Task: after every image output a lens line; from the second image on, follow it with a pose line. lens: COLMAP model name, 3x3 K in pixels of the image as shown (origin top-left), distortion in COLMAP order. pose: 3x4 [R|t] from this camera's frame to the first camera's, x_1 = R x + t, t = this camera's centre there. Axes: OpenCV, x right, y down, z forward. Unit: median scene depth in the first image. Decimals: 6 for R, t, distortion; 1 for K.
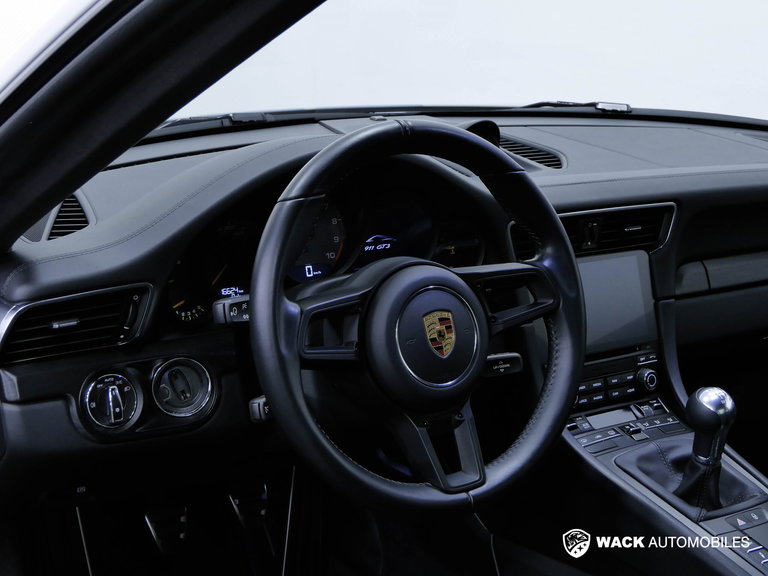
lens RADIAL K [[1298.7, 0, 384.0], [0, 1298.7, 288.0], [0, 0, 1]] dist [-0.002151, 0.000000]
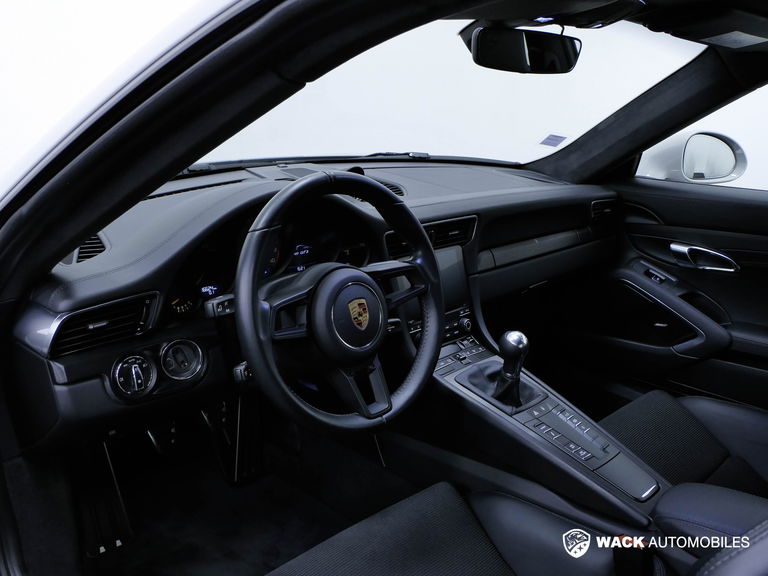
lens RADIAL K [[715.6, 0, 384.2], [0, 715.6, 287.6], [0, 0, 1]] dist [0.007004, 0.000000]
pose [[0.982017, -0.052557, 0.181330, -0.074614], [0.043399, 0.997591, 0.054112, -0.037515], [-0.183737, -0.045269, 0.981932, 0.174465]]
